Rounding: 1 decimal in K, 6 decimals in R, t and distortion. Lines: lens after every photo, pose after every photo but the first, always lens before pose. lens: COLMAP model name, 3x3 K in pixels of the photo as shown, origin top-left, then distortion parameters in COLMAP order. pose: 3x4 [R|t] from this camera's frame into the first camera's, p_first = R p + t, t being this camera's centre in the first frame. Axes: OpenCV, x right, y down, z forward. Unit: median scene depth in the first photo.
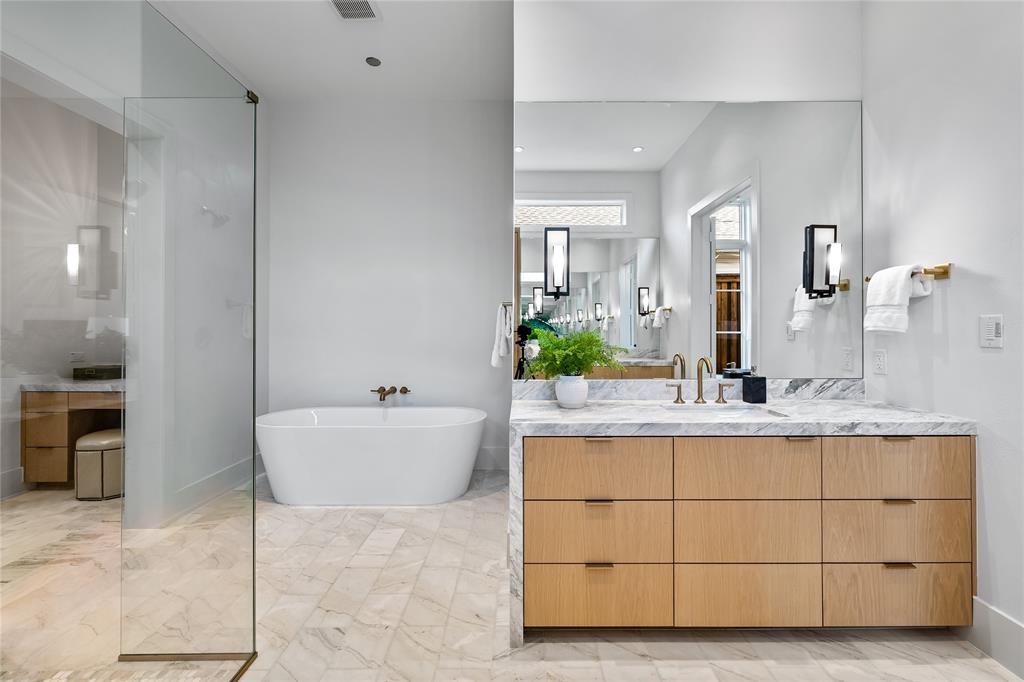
lens RADIAL K [[437.6, 0, 514.1], [0, 437.6, 333.6], [0, 0, 1]] dist [-0.000140, -0.001105]
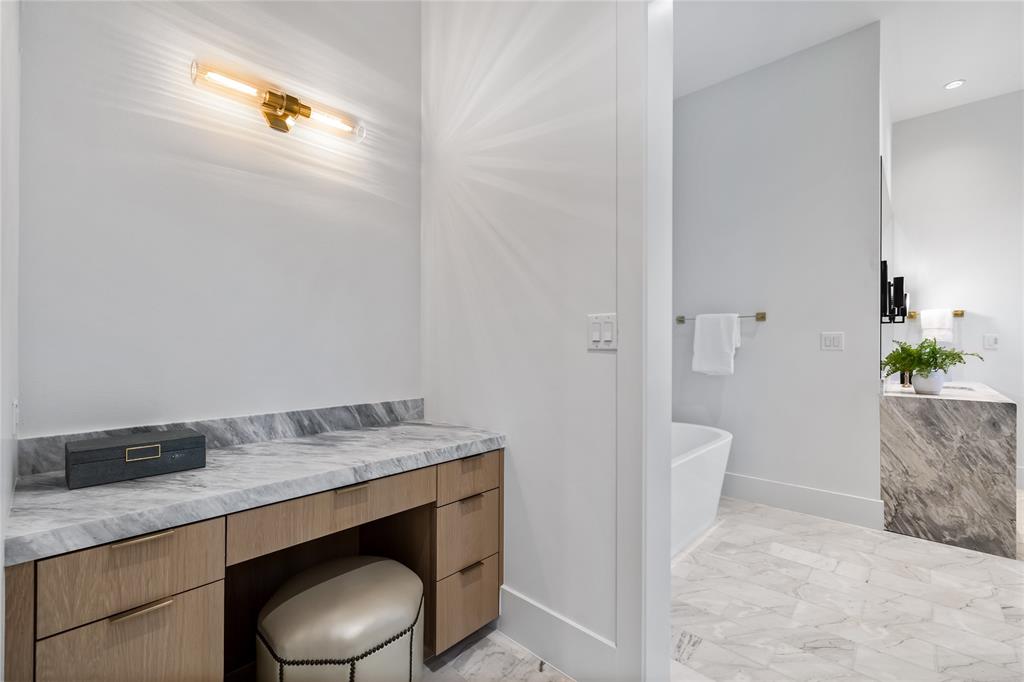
lens RADIAL K [[437.6, 0, 511.6], [0, 437.6, 344.1], [0, 0, 1]] dist [-0.000140, -0.001105]
pose [[0.687187, 0.001631, 0.726479, -1.517624], [-0.000492, 0.999998, -0.001779, 0.007625], [-0.726480, 0.000865, 0.687187, 0.842089]]
